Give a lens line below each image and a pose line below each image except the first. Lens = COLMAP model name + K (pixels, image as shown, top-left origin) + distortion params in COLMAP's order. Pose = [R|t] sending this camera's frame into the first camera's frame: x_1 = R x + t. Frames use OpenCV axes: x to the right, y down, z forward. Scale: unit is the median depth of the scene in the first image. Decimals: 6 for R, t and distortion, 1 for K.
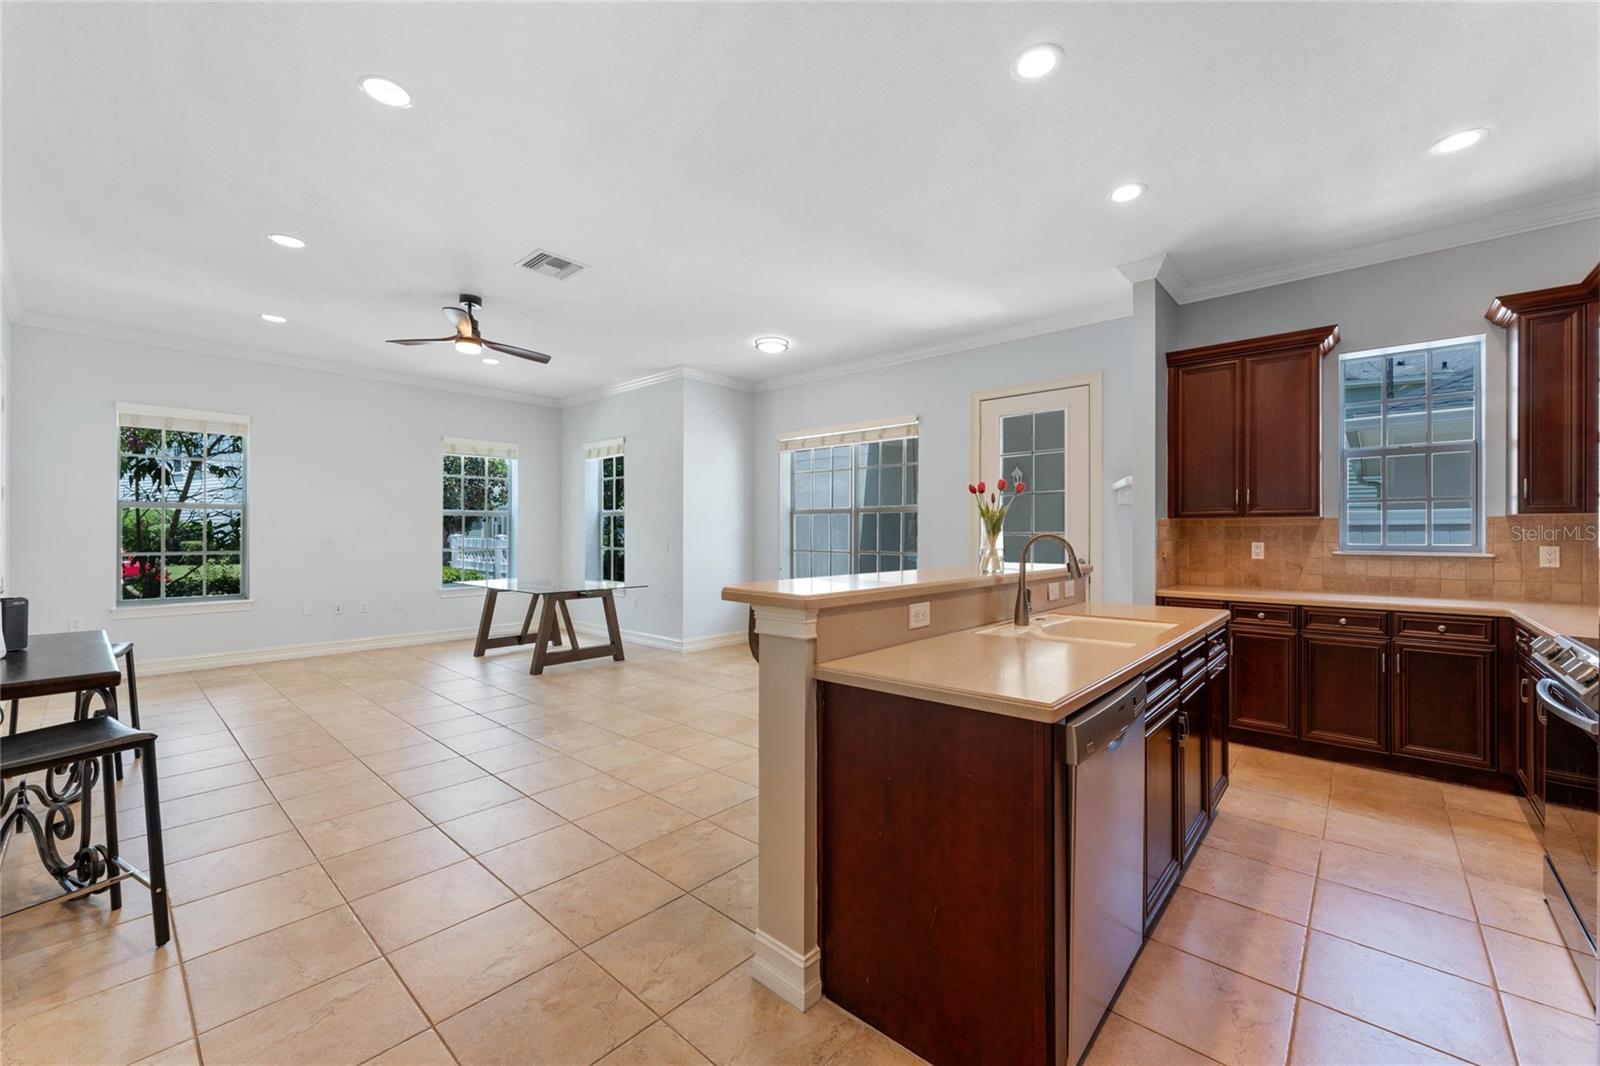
lens RADIAL K [[638.9, 0, 792.8], [0, 638.9, 520.7], [0, 0, 1]] dist [-0.002360, -0.000215]
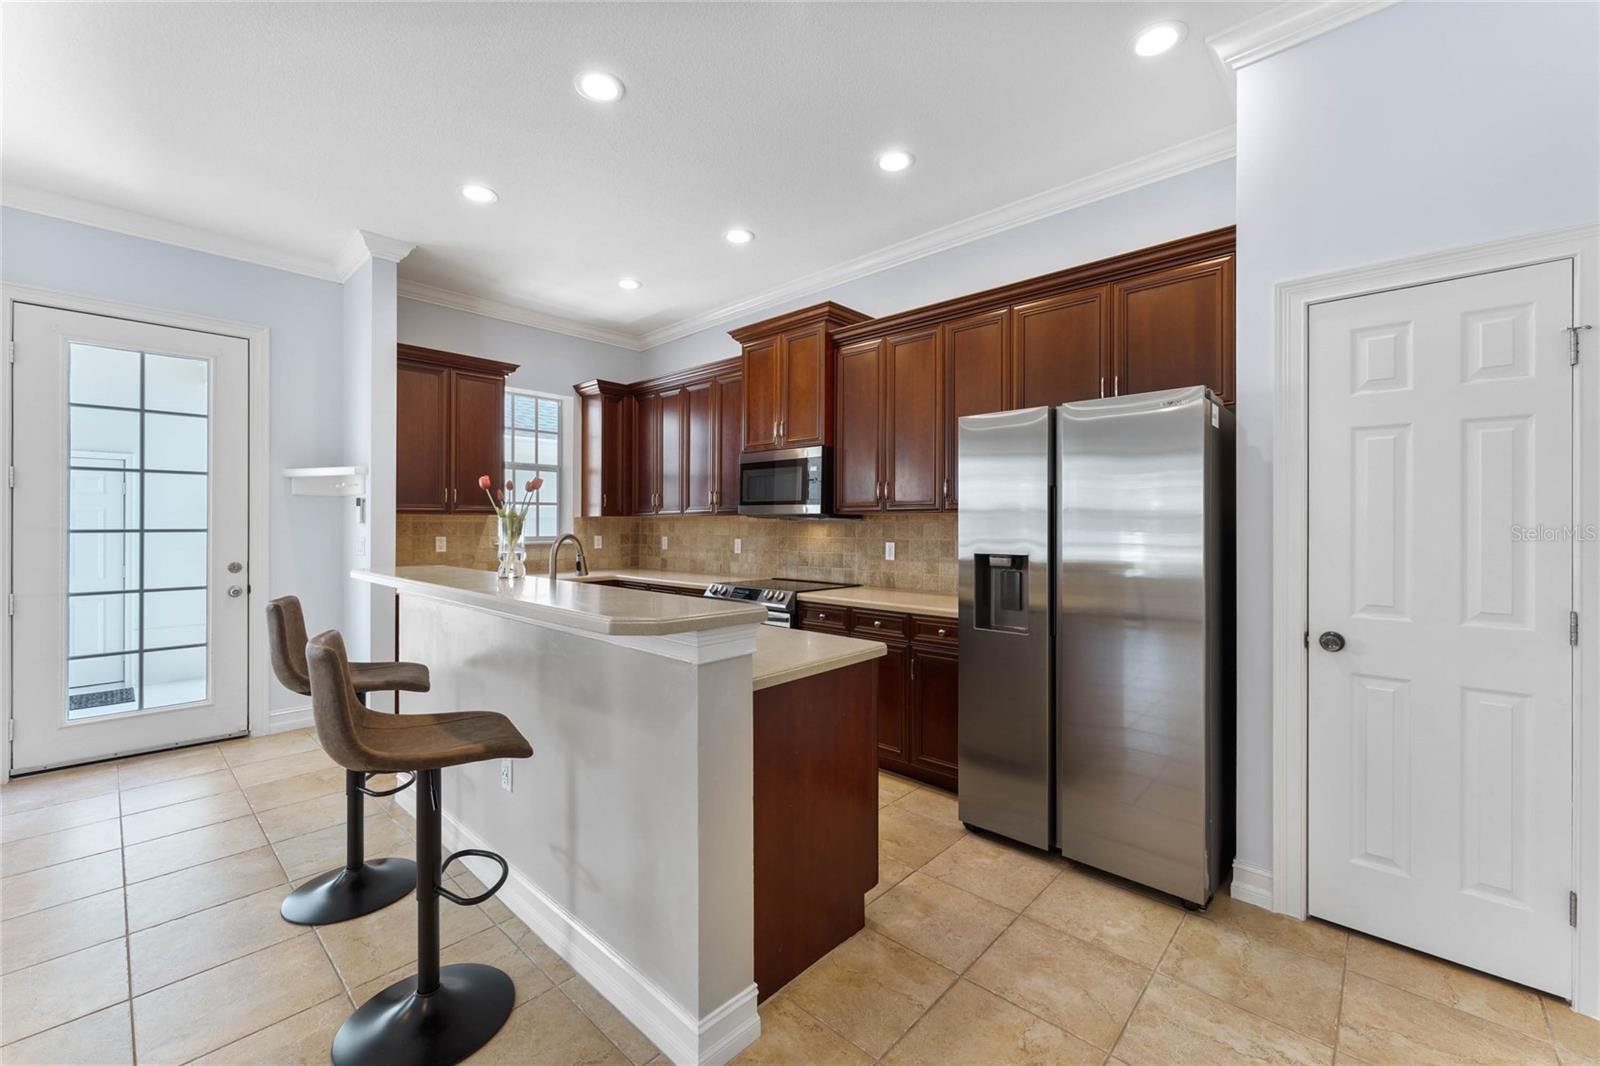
lens RADIAL K [[638.9, 0, 792.8], [0, 638.9, 520.7], [0, 0, 1]] dist [-0.002360, -0.000215]
pose [[0.007043, 0.002740, 0.999971, -0.390123], [-0.023332, 0.999724, -0.002575, -0.005489], [-0.999703, -0.023313, 0.007105, 0.397954]]
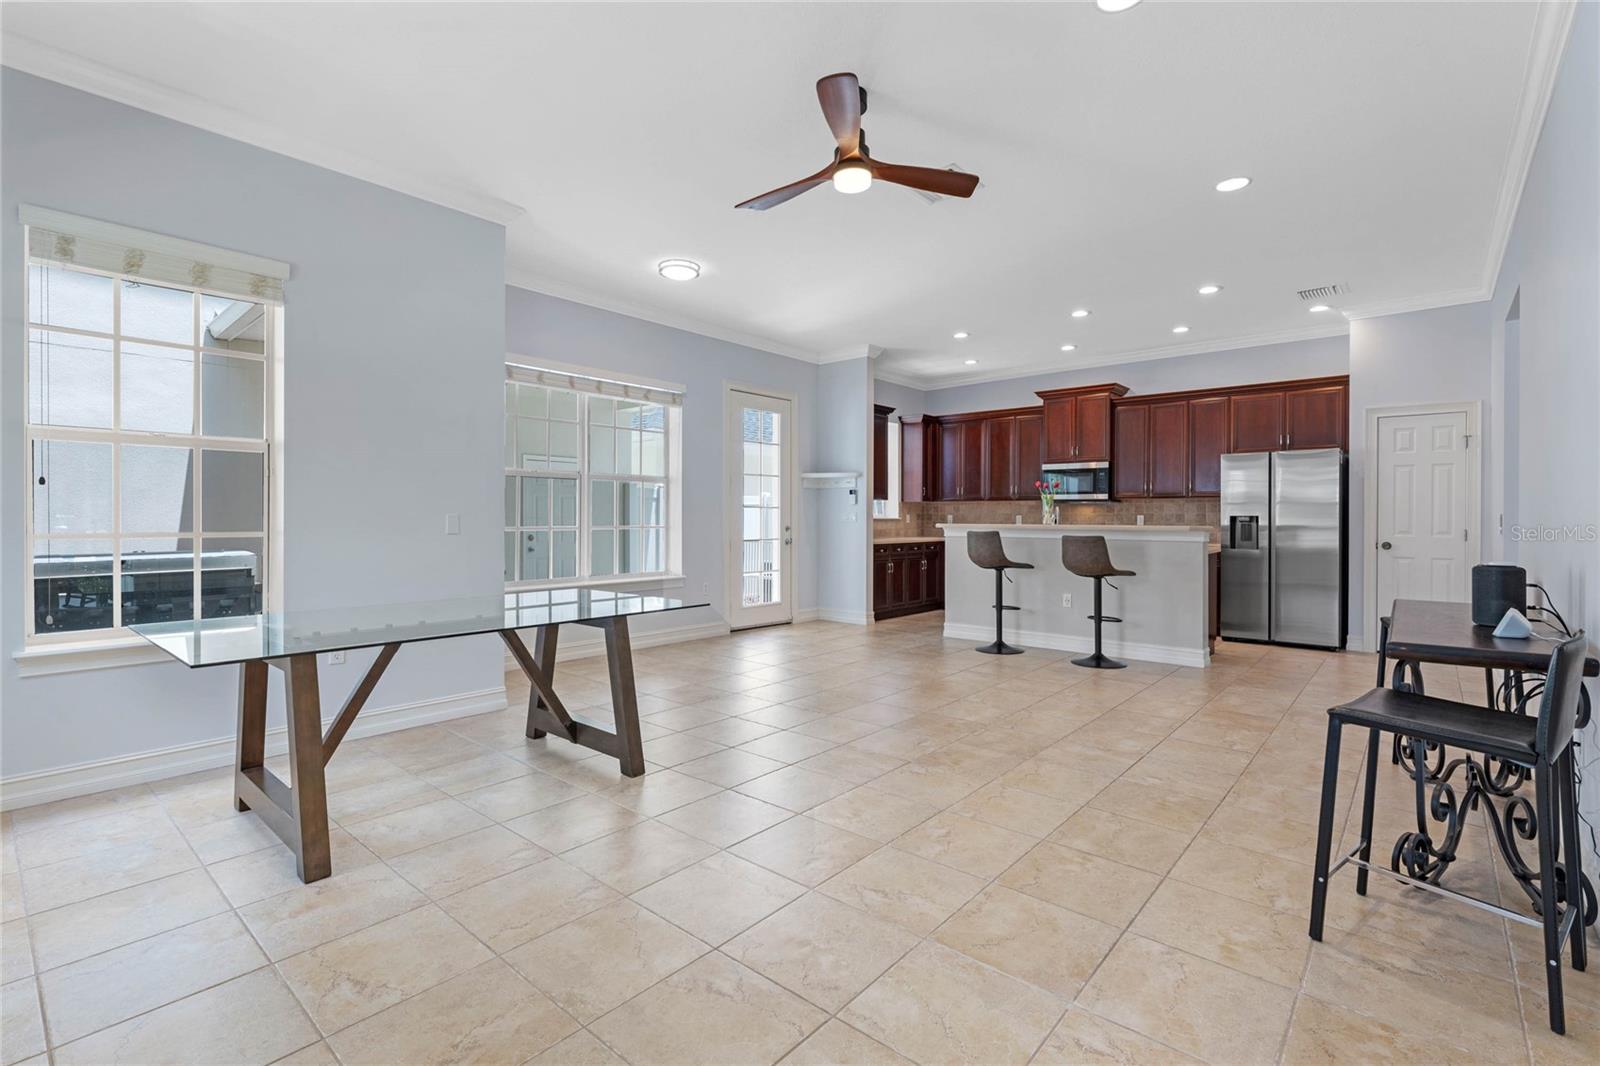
lens RADIAL K [[720.9, 0, 798.5], [0, 720.9, 515.2], [0, 0, 1]] dist [0.000239, 0.000147]
pose [[-0.026647, -0.001928, 0.999643, -1.341037], [-0.024289, 0.999704, 0.001281, 0.040834], [-0.999350, -0.024246, -0.026686, 1.229179]]
